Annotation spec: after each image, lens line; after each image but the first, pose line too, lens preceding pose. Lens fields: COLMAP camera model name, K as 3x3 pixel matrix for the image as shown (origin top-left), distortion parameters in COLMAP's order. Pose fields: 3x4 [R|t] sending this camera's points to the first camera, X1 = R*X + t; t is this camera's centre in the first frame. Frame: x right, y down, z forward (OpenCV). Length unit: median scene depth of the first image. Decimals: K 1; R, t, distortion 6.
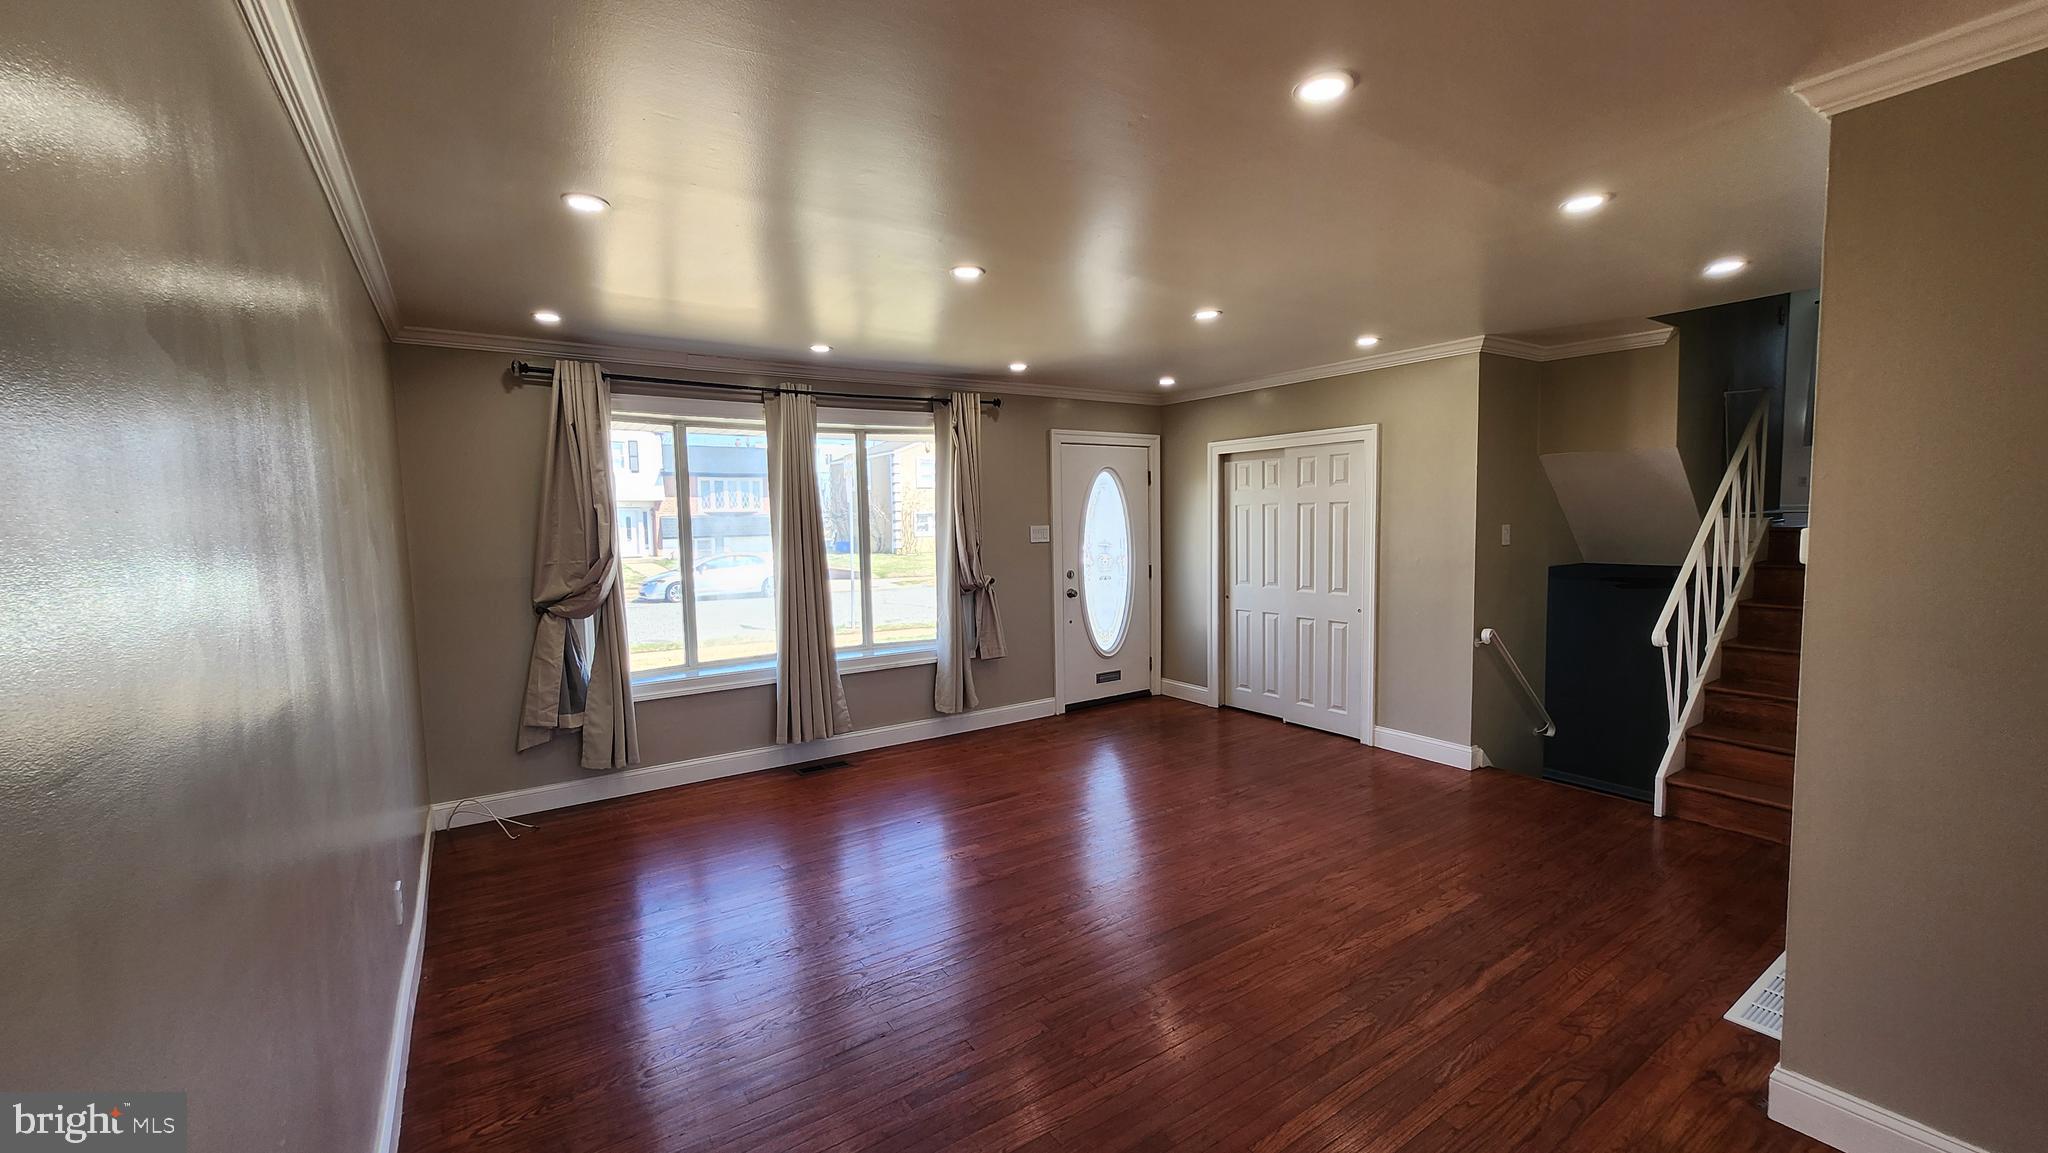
lens RADIAL K [[808.5, 0, 1012.4], [0, 808.5, 580.3], [0, 0, 1]] dist [0.000112, 0.000101]
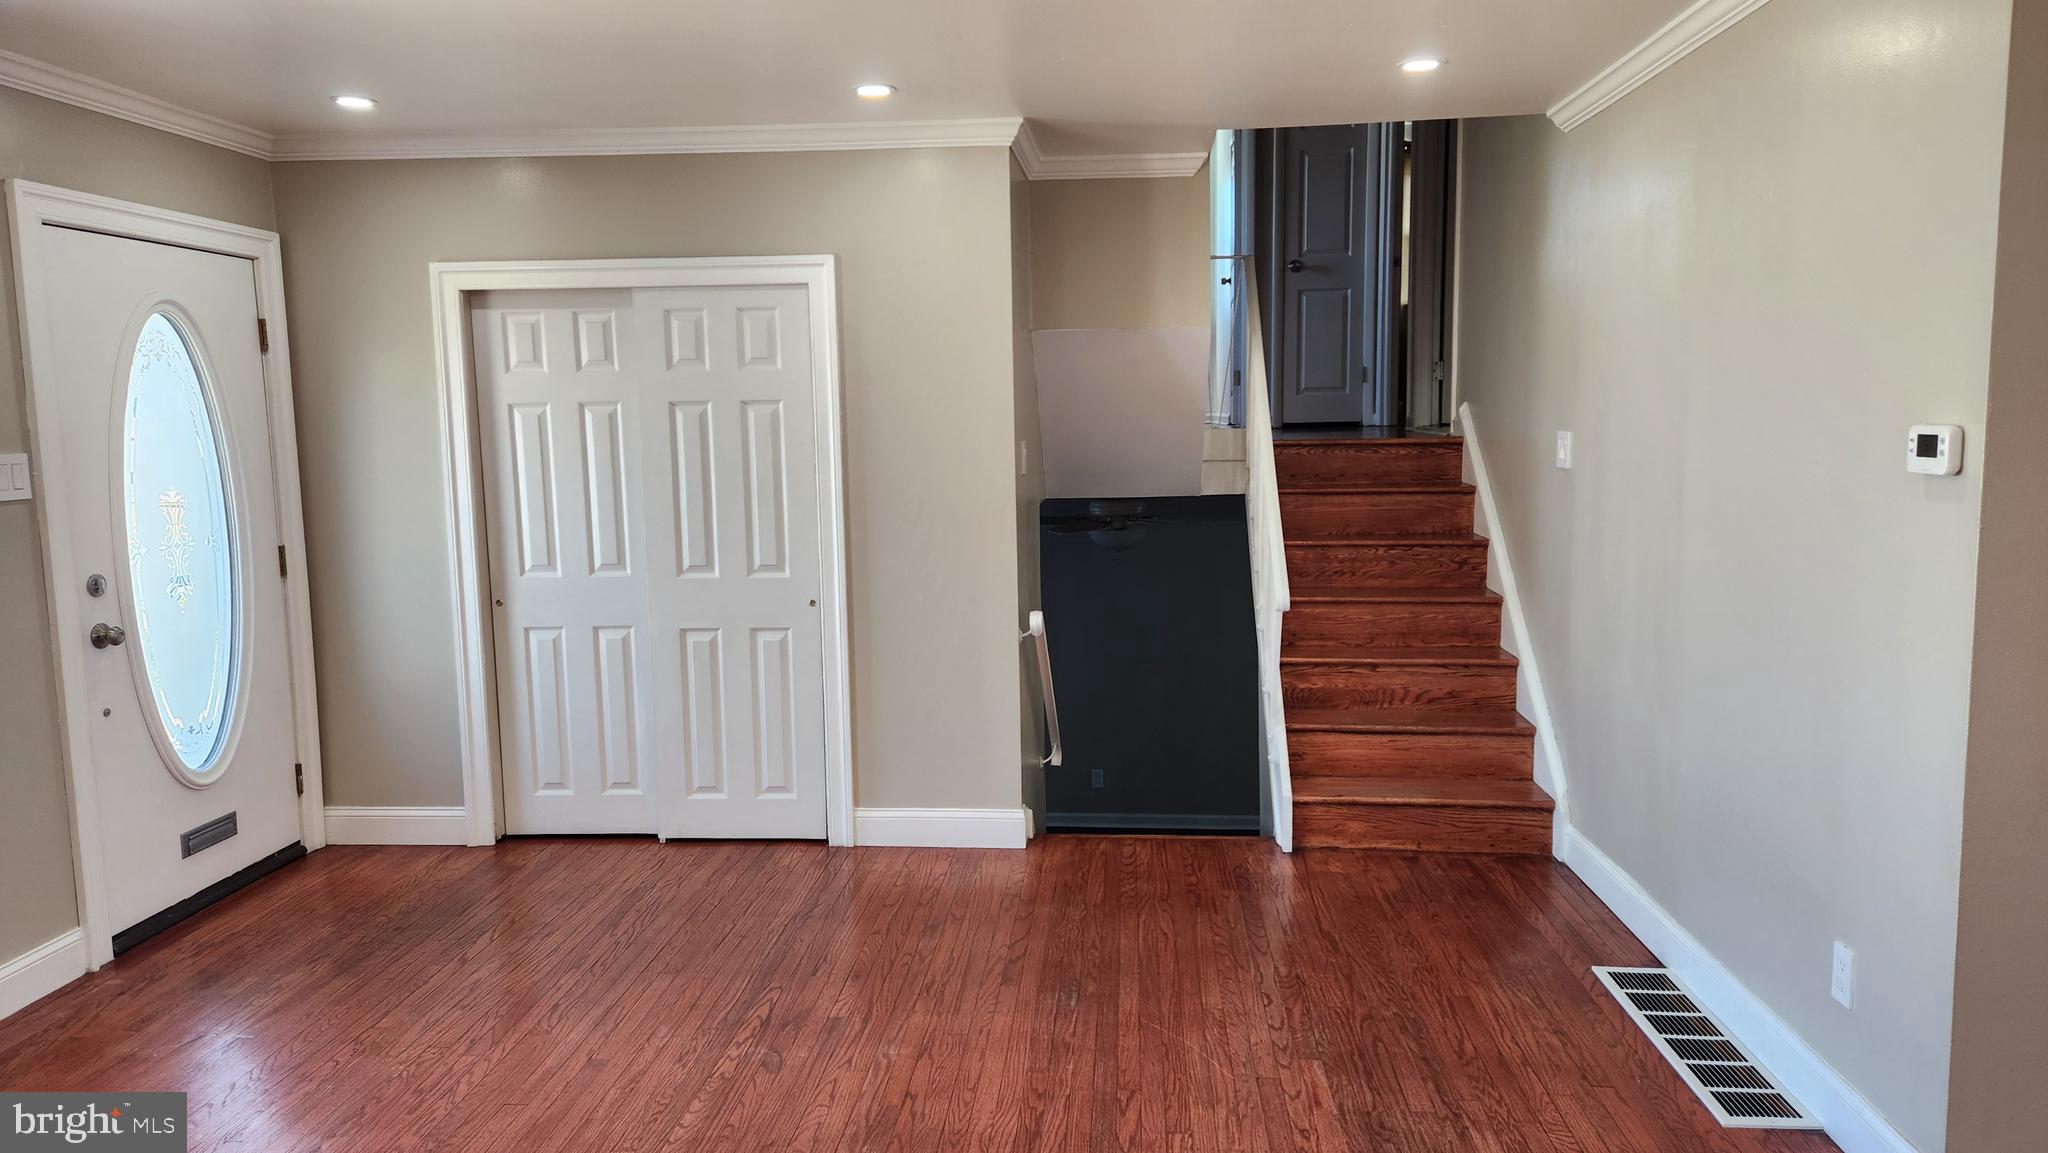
lens RADIAL K [[1354.3, 0, 1023.6], [0, 1354.3, 562.1], [0, 0, 1]] dist [0.122030, -0.130945]
pose [[0.626850, -0.077394, 0.775287, -0.169295], [0.068291, 0.996682, 0.044278, -0.018603], [-0.776142, 0.025189, 0.630055, 0.292841]]
